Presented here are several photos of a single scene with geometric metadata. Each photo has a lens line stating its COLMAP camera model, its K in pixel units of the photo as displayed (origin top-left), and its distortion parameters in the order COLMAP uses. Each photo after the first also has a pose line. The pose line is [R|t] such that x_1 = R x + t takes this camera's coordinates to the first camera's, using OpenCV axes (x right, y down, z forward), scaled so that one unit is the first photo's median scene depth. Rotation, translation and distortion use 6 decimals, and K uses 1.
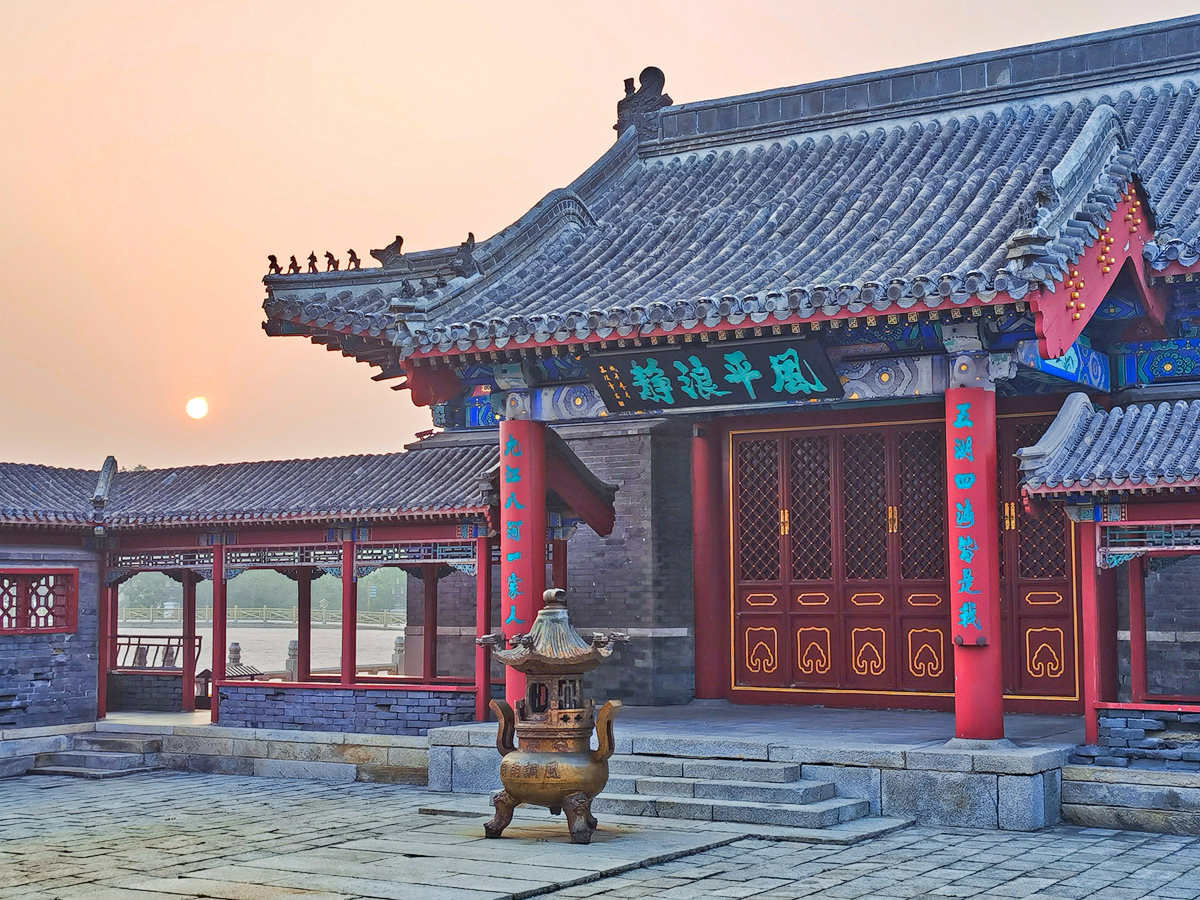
lens RADIAL K [[1734.2, 0, 600.4], [0, 1734.2, 449.6], [0, 0, 1]] dist [-0.086023, 0.000000]
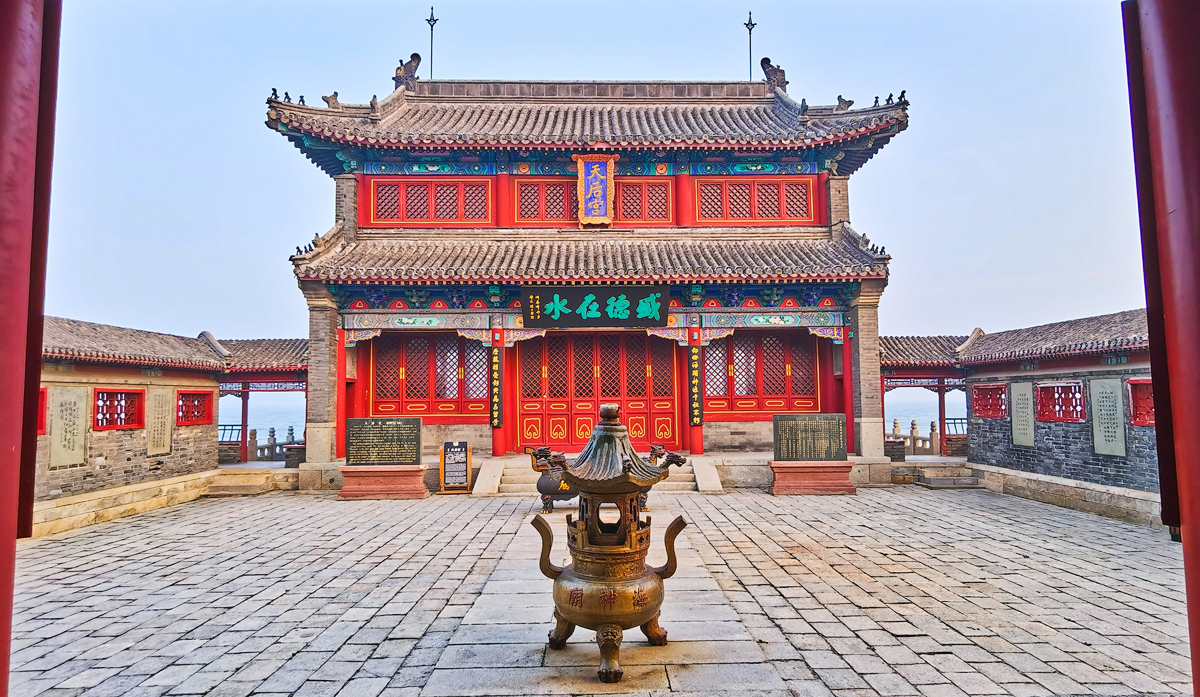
lens RADIAL K [[735.4, 0, 601.9], [0, 735.4, 347.0], [0, 0, 1]] dist [-0.007724, -0.000492]
pose [[0.847432, 0.040165, 0.529382, -0.353773], [-0.041600, 0.999092, -0.009209, 0.016253], [-0.529271, -0.014218, 0.848334, 0.163049]]
